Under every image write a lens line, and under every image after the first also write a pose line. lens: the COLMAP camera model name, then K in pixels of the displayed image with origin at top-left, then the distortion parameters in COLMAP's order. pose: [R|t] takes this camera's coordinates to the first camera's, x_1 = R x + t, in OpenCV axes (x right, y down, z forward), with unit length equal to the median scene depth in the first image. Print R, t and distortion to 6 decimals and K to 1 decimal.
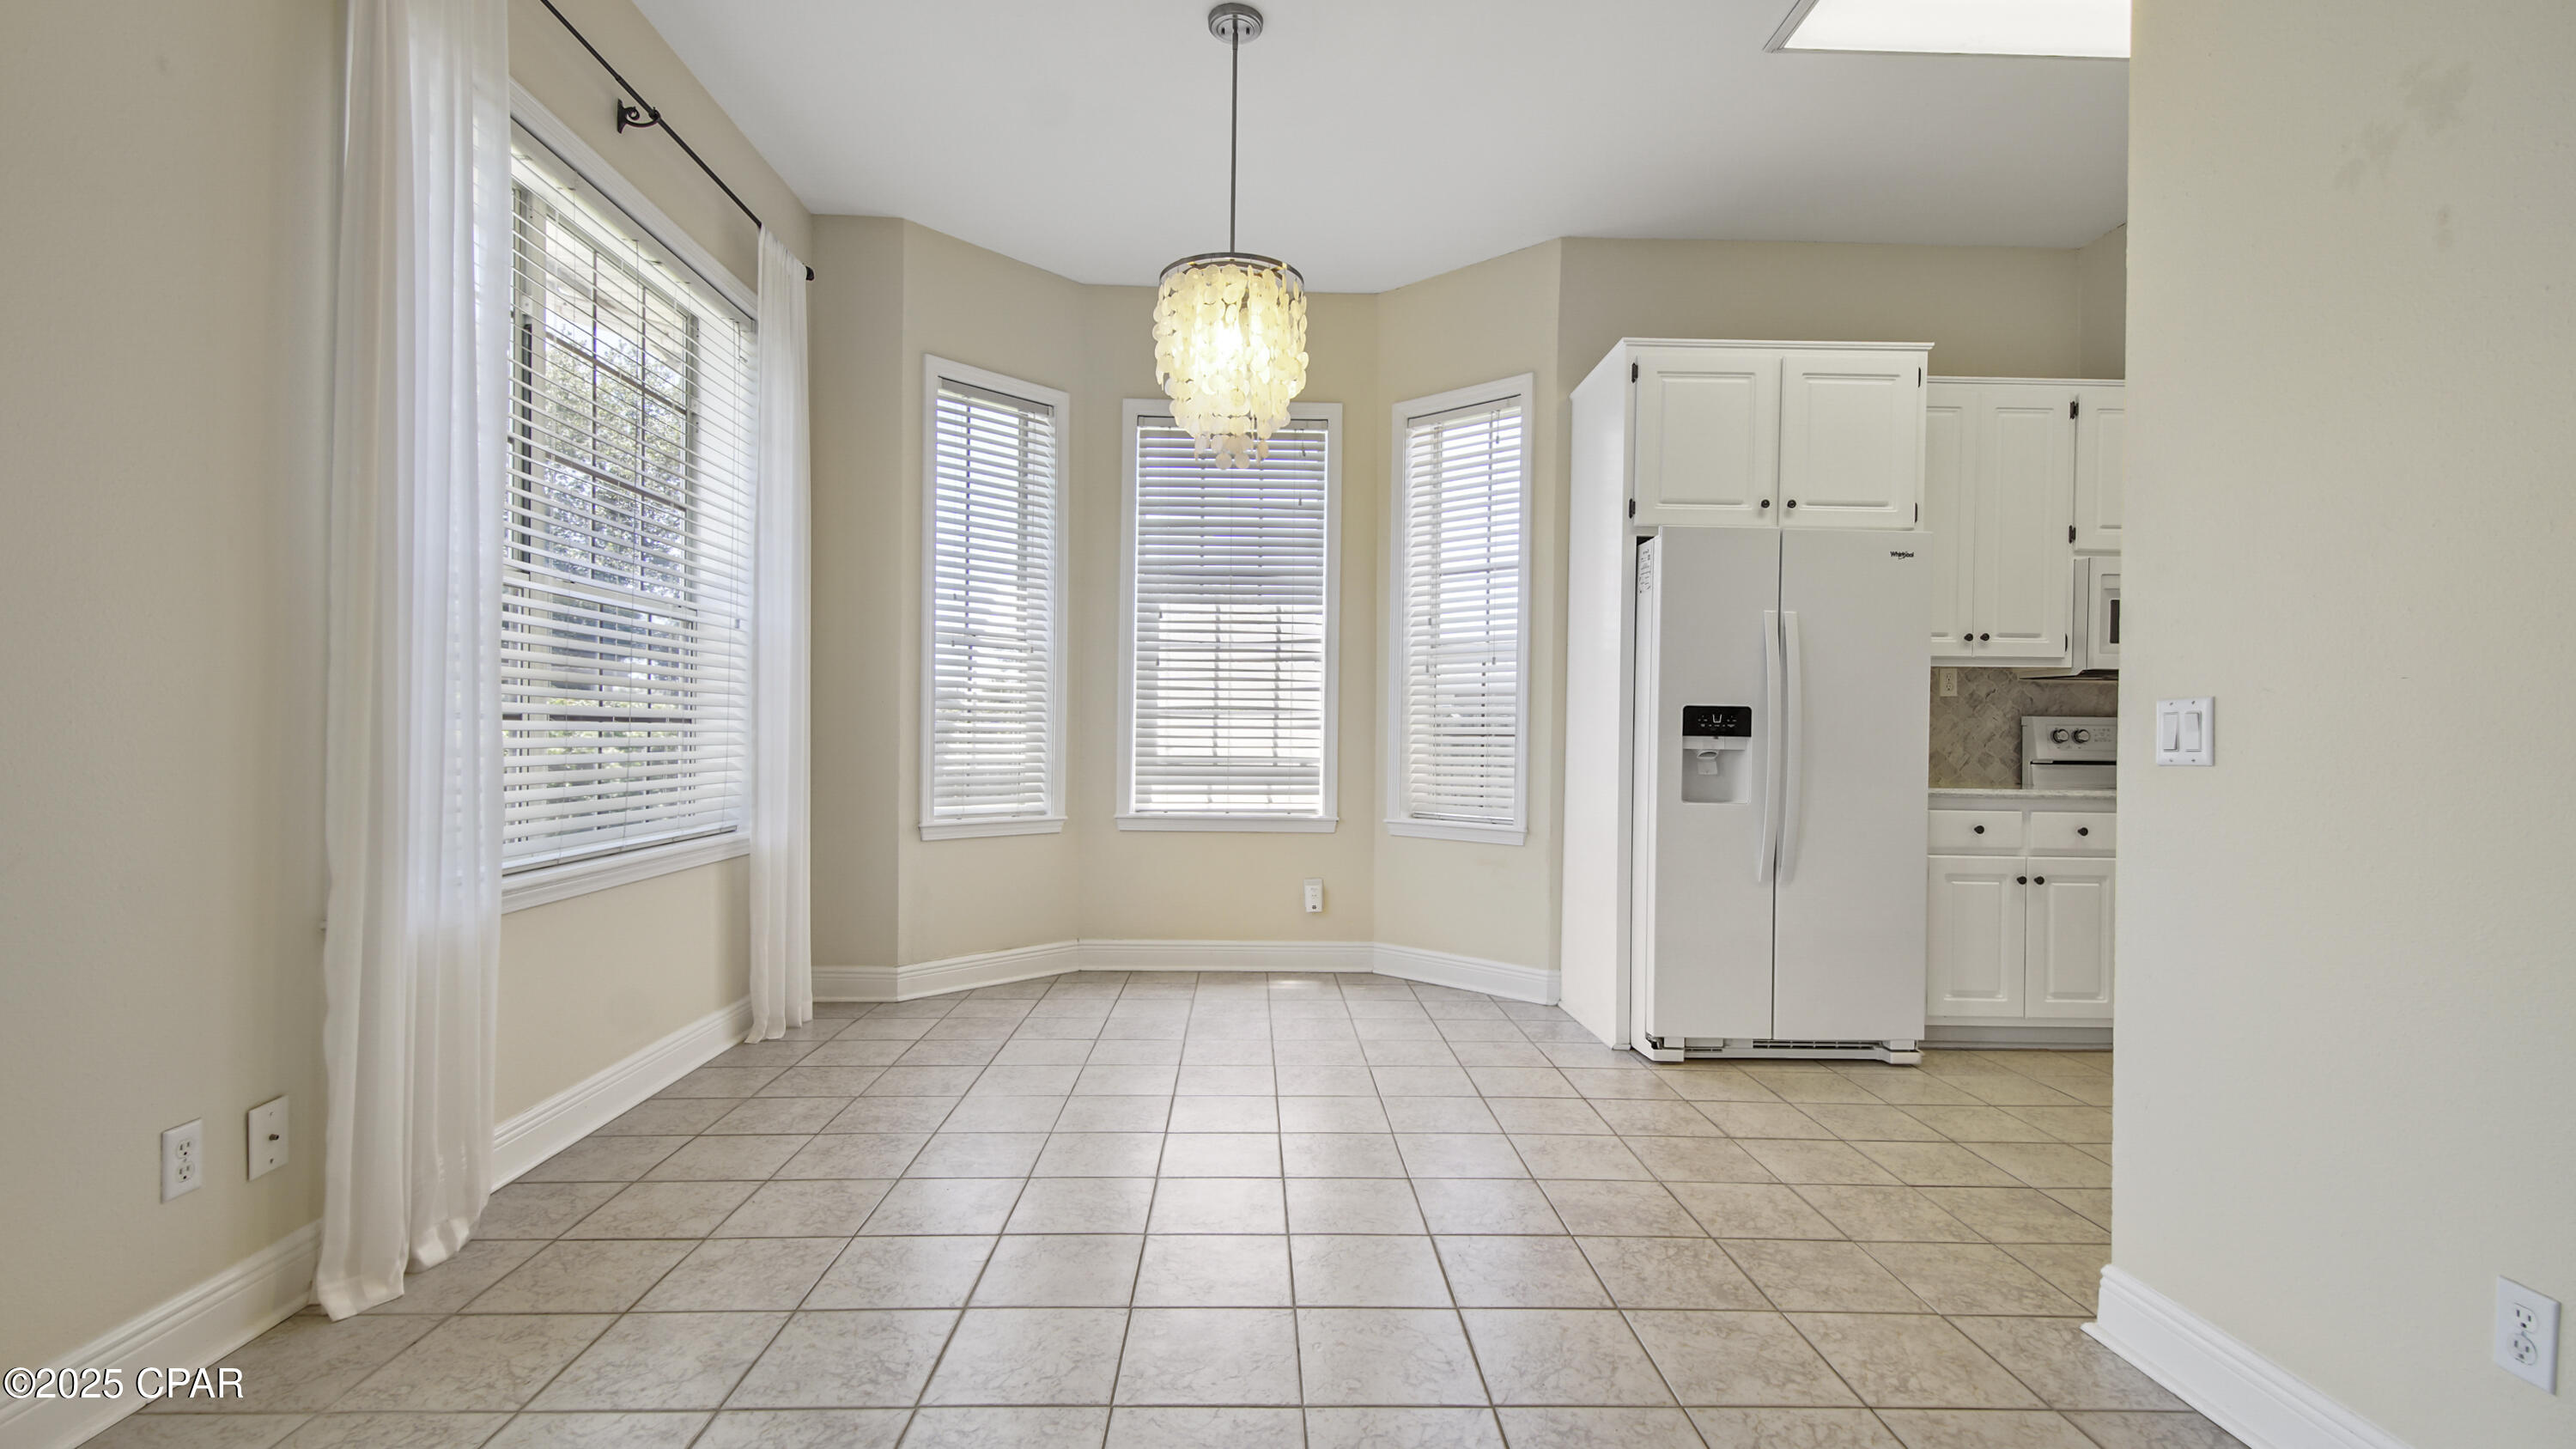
lens RADIAL K [[1128.8, 0, 1286.4], [0, 1128.8, 735.9], [0, 0, 1]] dist [0.023044, -0.010685]
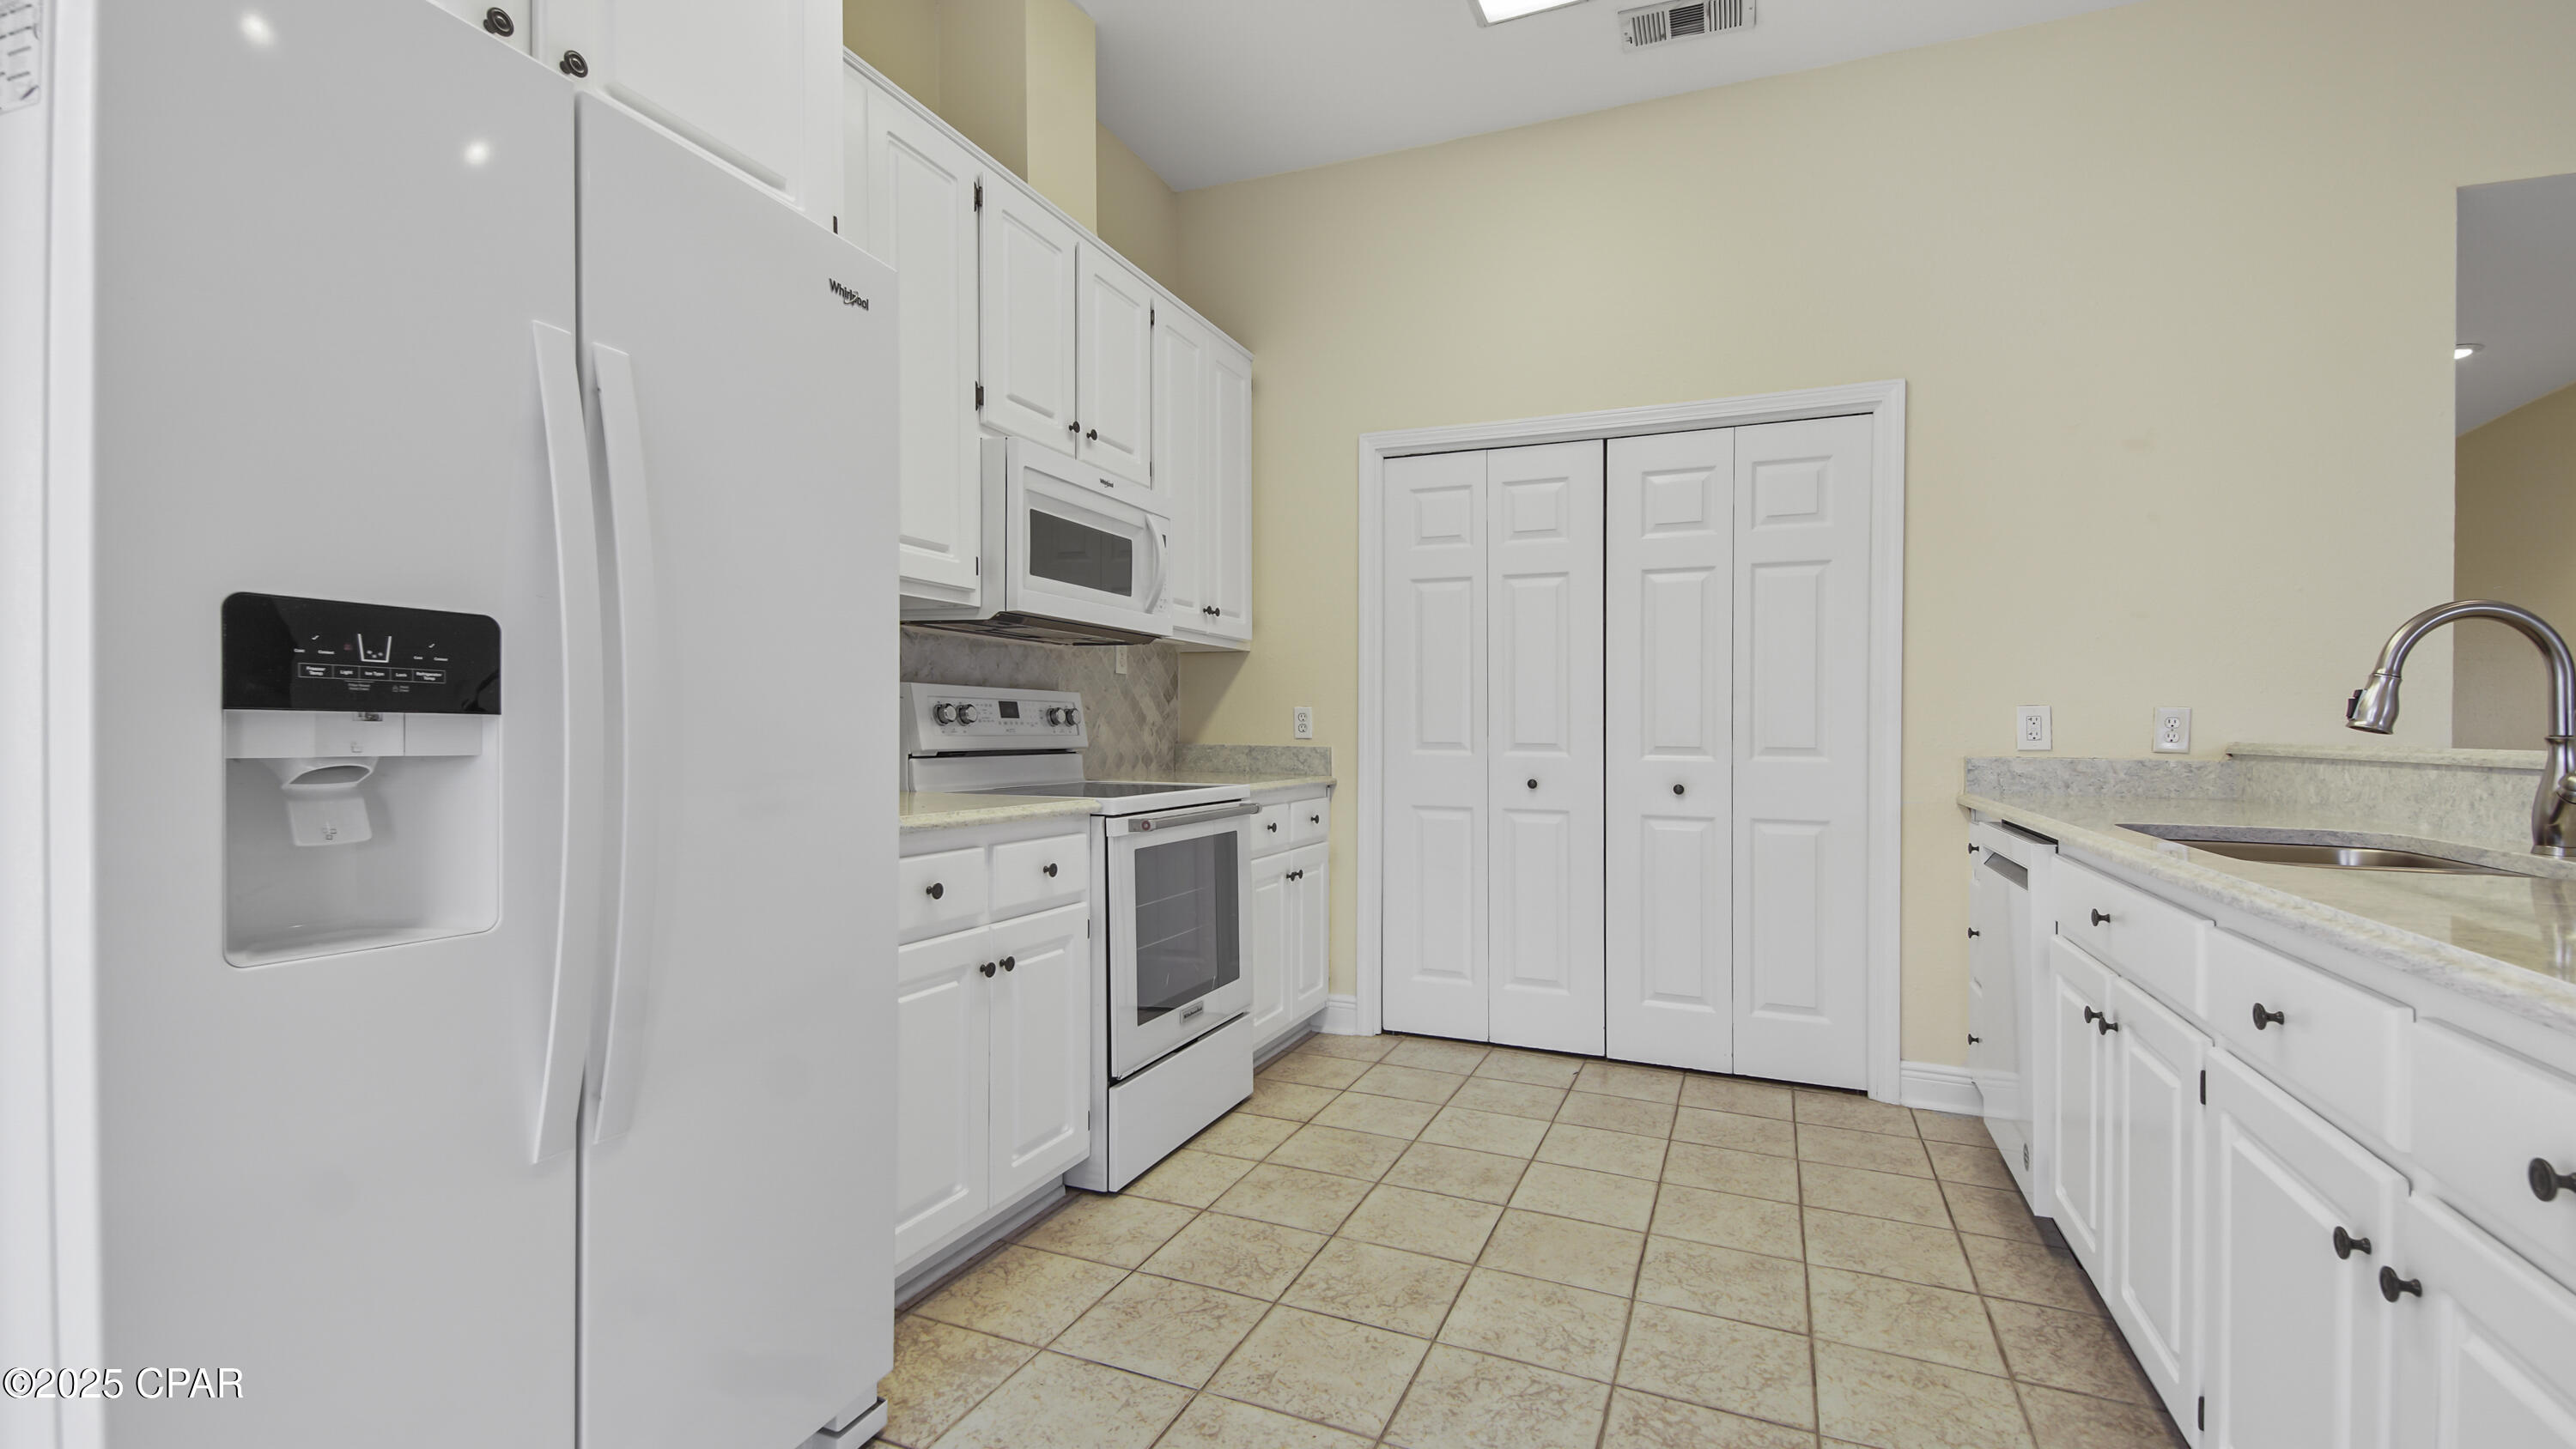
lens RADIAL K [[1128.4, 0, 1291.1], [0, 1128.4, 751.0], [0, 0, 1]] dist [0.023044, -0.010685]
pose [[0.418959, -0.026336, 0.907623, 0.198622], [-0.004043, 0.999515, 0.030868, 0.000612], [-0.907996, -0.016602, 0.418650, 0.616377]]
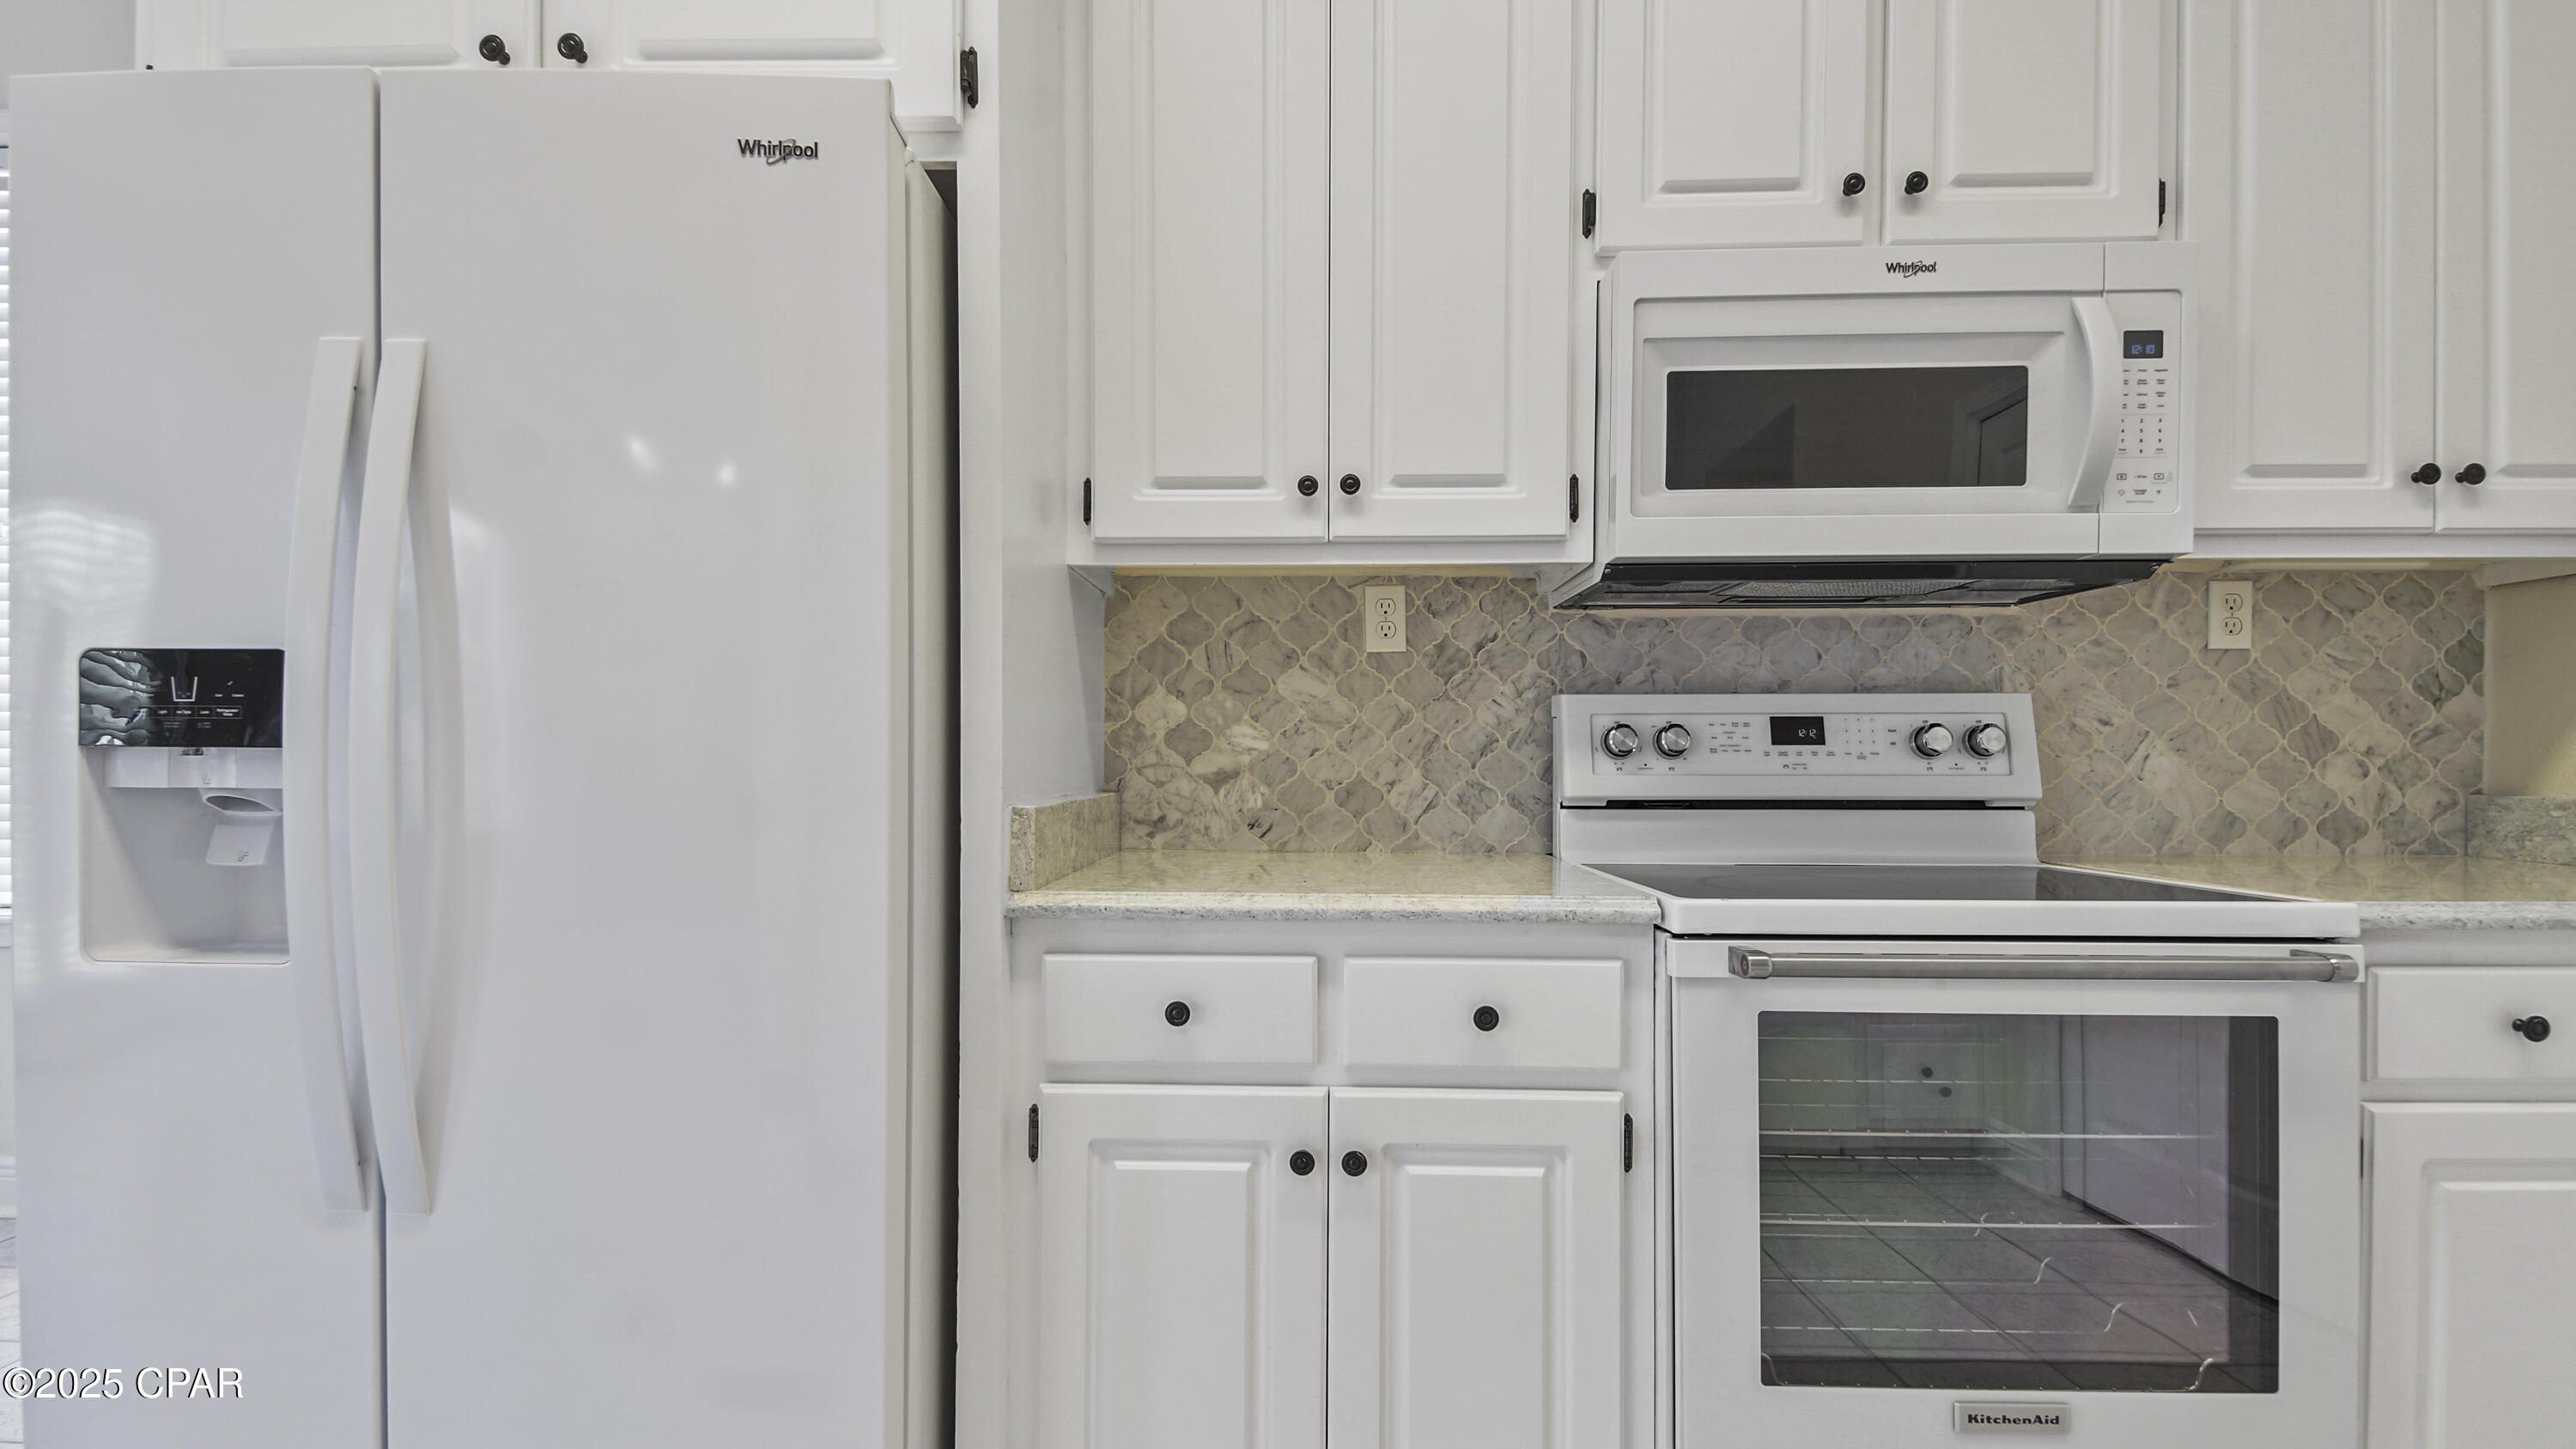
lens RADIAL K [[1128.8, 0, 1283.6], [0, 1128.8, 768.4], [0, 0, 1]] dist [0.023044, -0.010685]
pose [[0.998493, -0.011749, -0.053616, 0.645888], [0.011972, 0.999921, 0.003847, 0.008145], [0.053567, -0.004484, 0.998554, 0.649875]]
